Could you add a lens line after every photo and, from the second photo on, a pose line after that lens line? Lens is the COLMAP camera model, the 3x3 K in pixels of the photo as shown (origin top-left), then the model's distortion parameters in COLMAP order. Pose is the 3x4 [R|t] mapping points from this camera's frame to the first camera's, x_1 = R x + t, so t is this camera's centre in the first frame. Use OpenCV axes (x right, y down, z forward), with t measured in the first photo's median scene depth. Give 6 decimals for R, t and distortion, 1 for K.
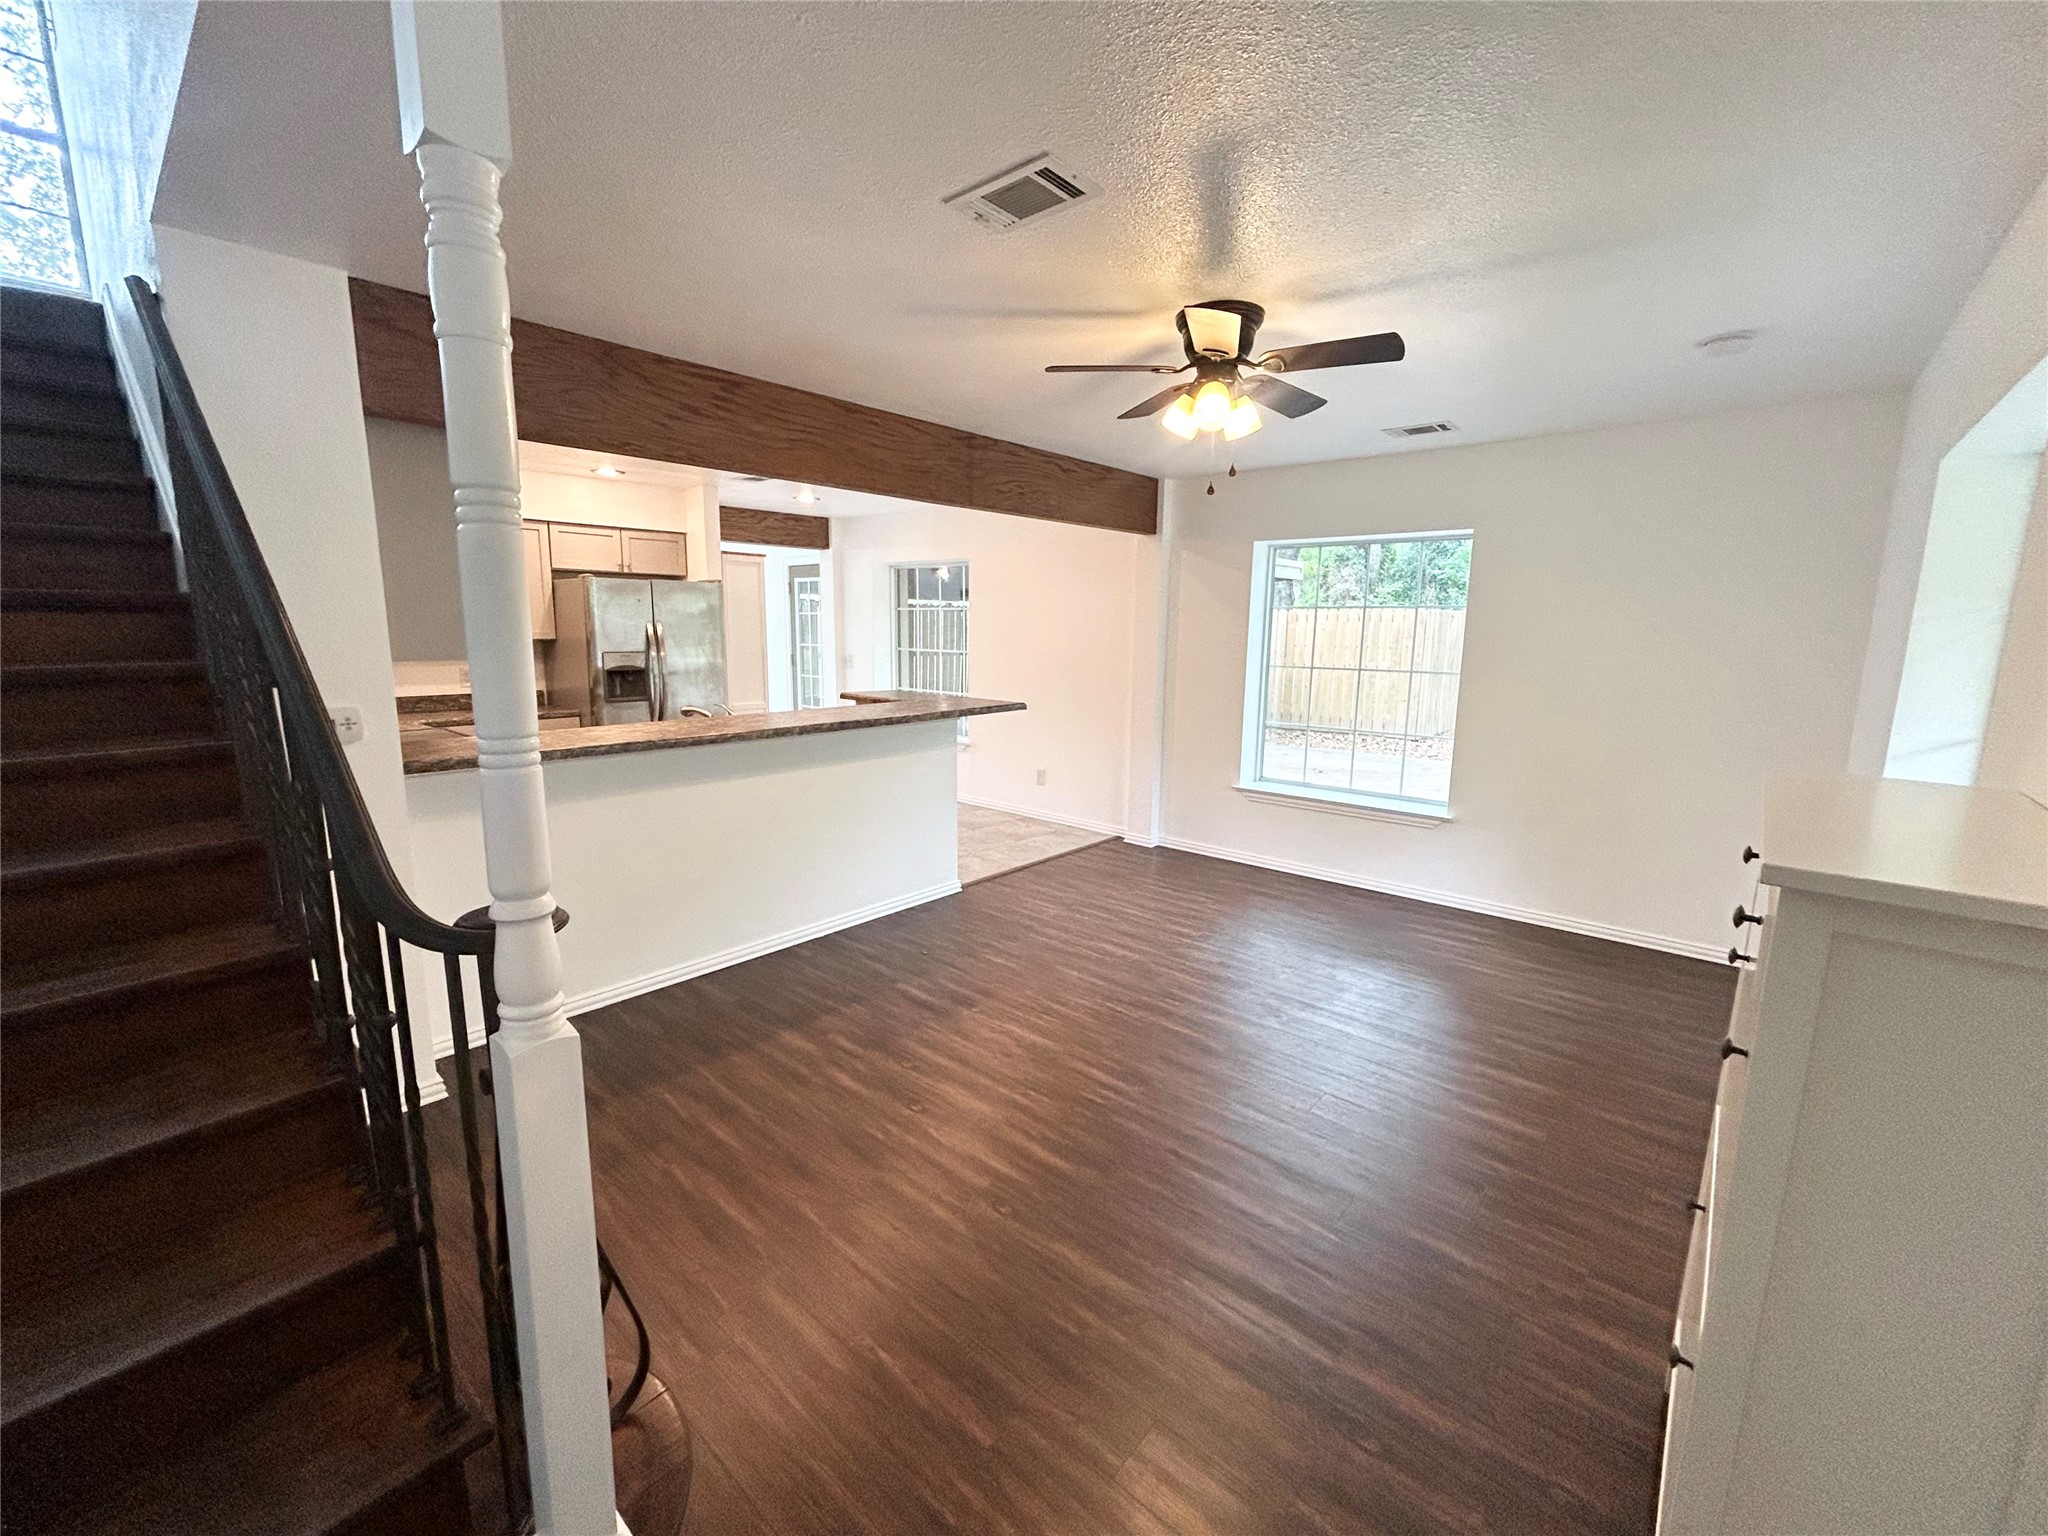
lens RADIAL K [[831.6, 0, 1024.0], [0, 831.6, 768.0], [0, 0, 1]] dist [-0.001799, 0.000449]
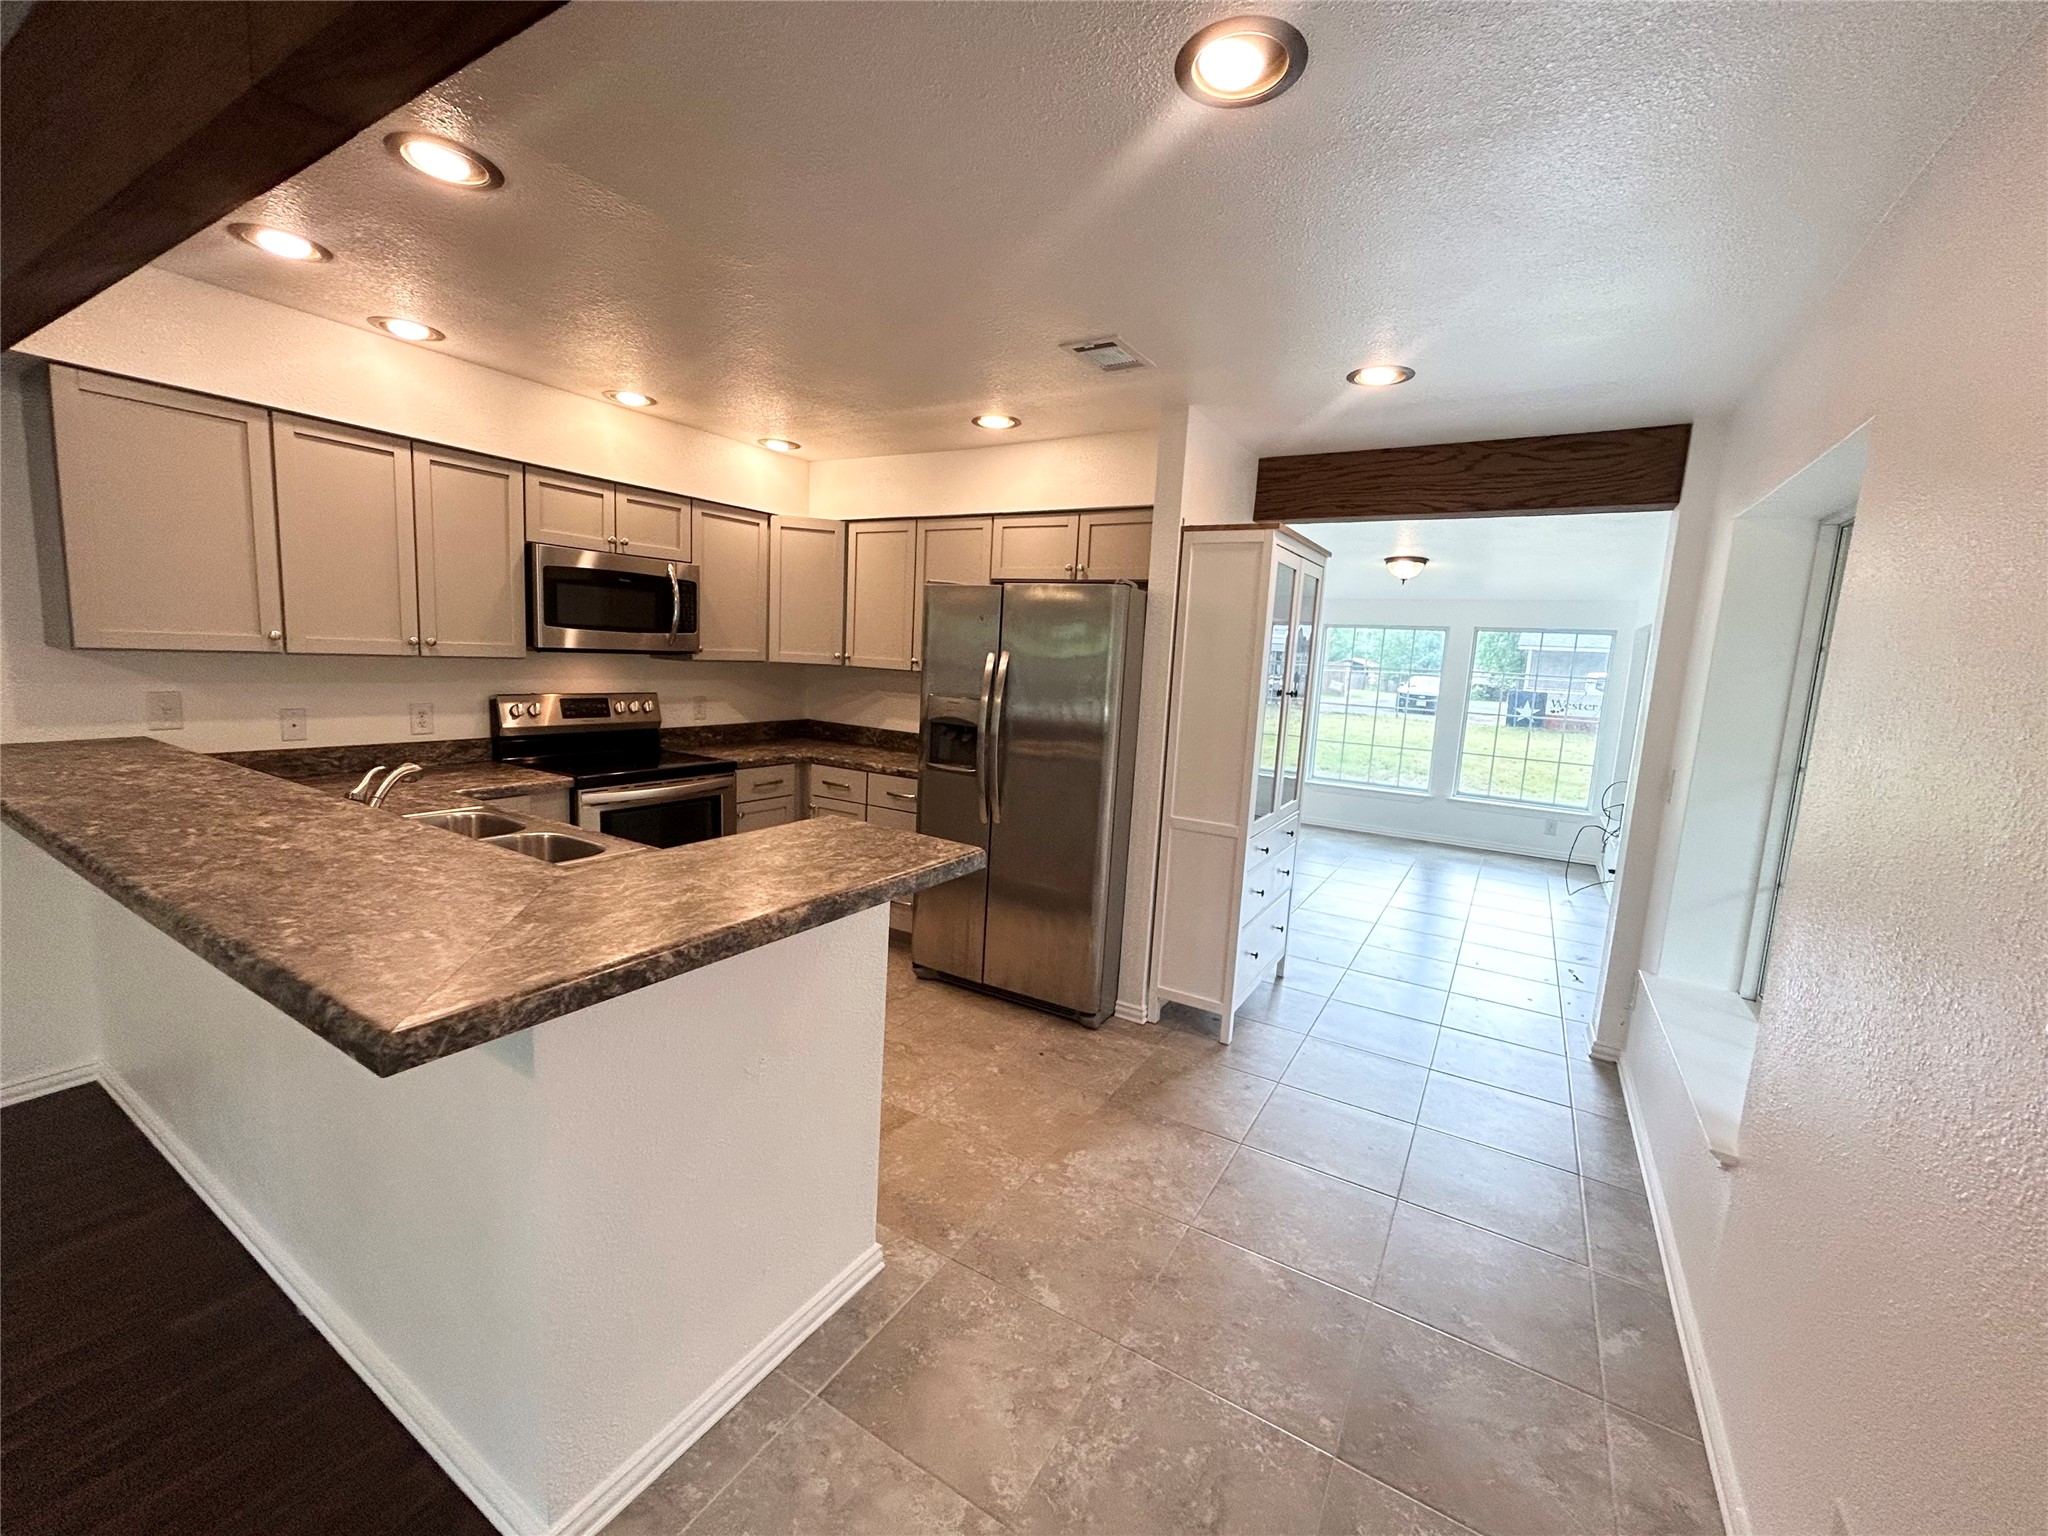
lens RADIAL K [[831.6, 0, 1024.0], [0, 831.6, 768.0], [0, 0, 1]] dist [-0.001799, 0.000449]
pose [[0.169065, 0.134542, -0.976379, 0.233563], [-0.219187, 0.970964, 0.095842, -0.219157], [0.960924, 0.197806, 0.193646, 1.285757]]
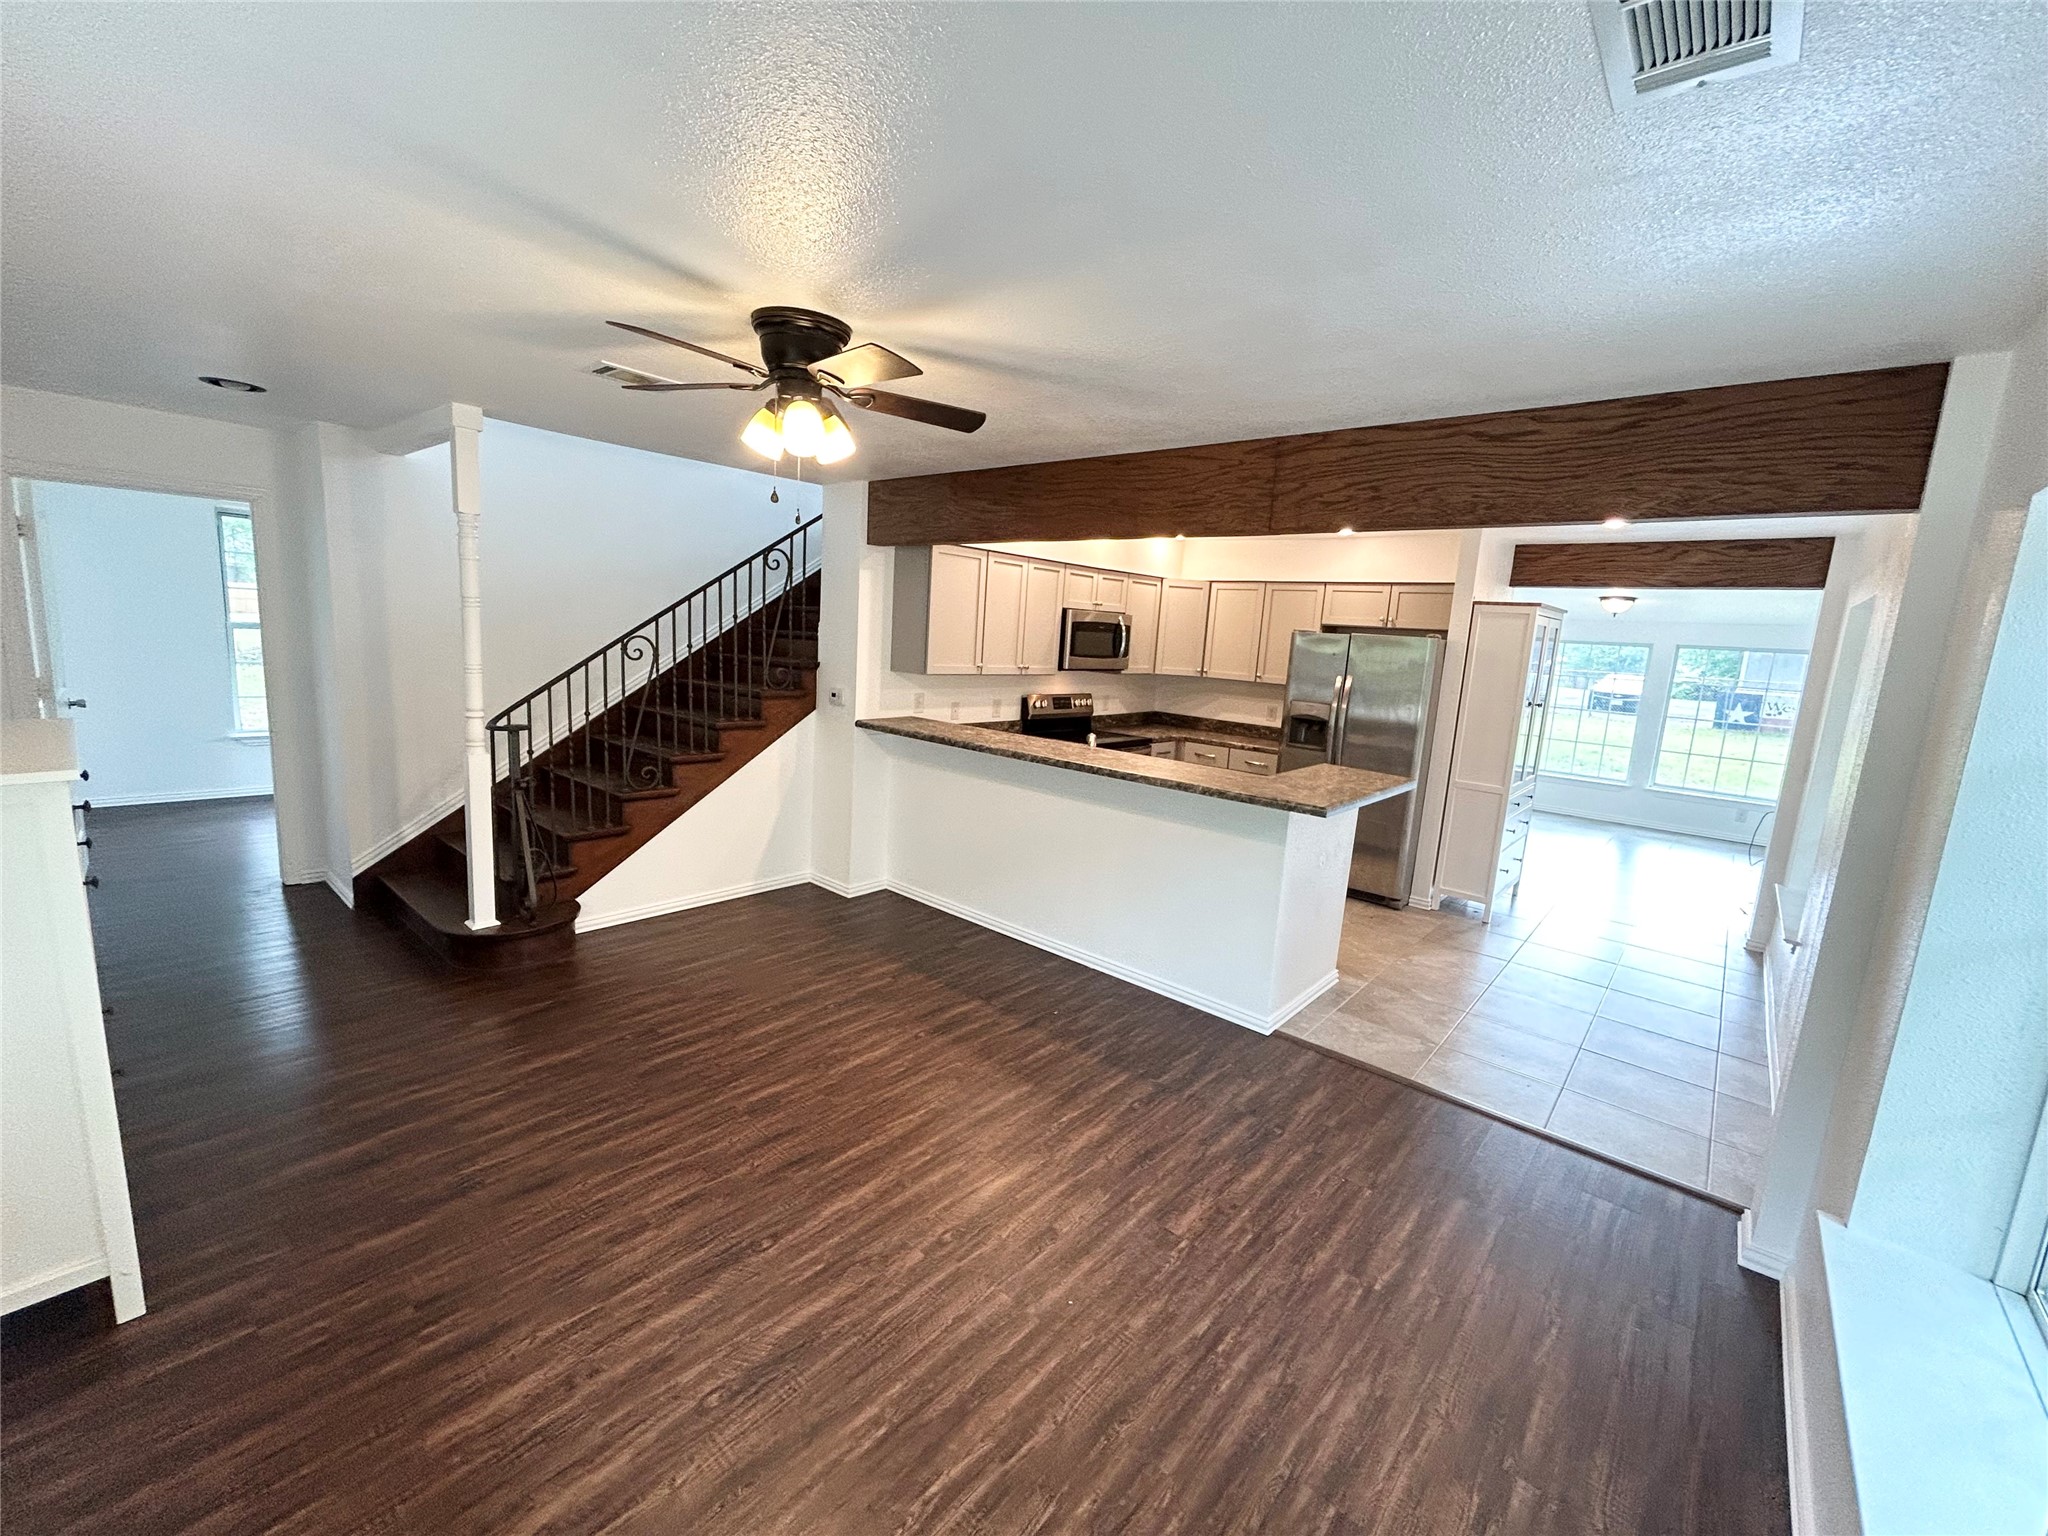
lens RADIAL K [[831.6, 0, 1024.0], [0, 831.6, 768.0], [0, 0, 1]] dist [-0.001799, 0.000449]
pose [[-0.002313, 0.151930, -0.988389, 0.781968], [-0.230642, 0.961662, 0.148361, -0.181016], [0.973036, 0.228307, 0.032817, 0.867463]]
